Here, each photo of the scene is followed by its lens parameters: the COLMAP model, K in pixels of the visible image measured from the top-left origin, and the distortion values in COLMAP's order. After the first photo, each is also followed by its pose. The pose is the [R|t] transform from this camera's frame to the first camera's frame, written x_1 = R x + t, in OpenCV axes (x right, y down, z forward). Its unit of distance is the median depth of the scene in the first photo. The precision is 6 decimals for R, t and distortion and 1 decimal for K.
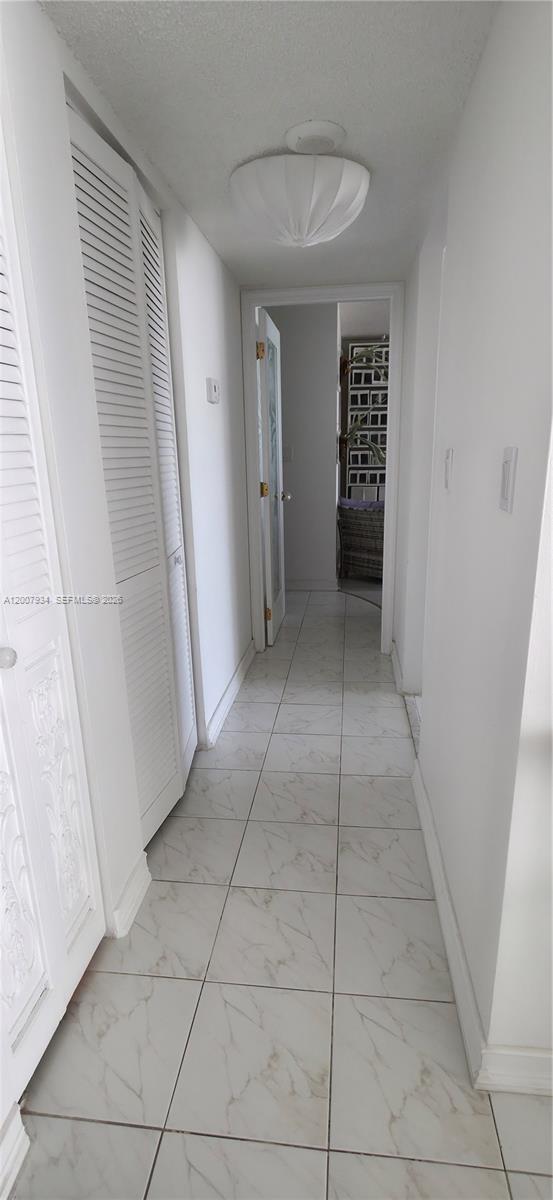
lens RADIAL K [[567.8, 0, 279.3], [0, 567.8, 603.0], [0, 0, 1]] dist [0.006708, -0.000683]
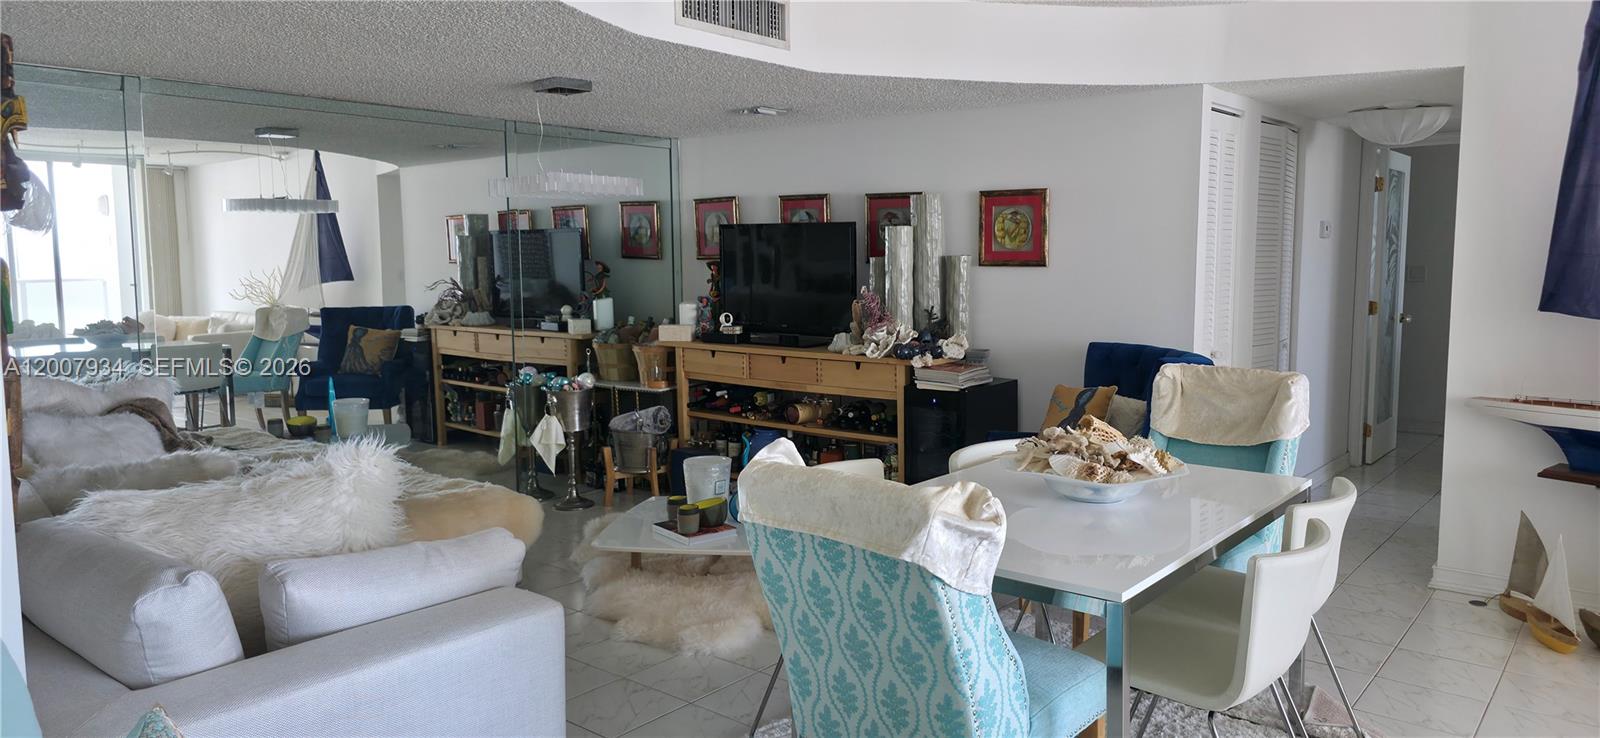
lens RADIAL K [[1044.8, 0, 810.7], [0, 1044.8, 366.3], [0, 0, 1]] dist [0.071737, -0.068745]
pose [[0.840723, 0.072169, -0.536634, 0.150617], [-0.153064, 0.982331, -0.107690, 0.261964], [0.519381, 0.172677, 0.836915, -1.102312]]
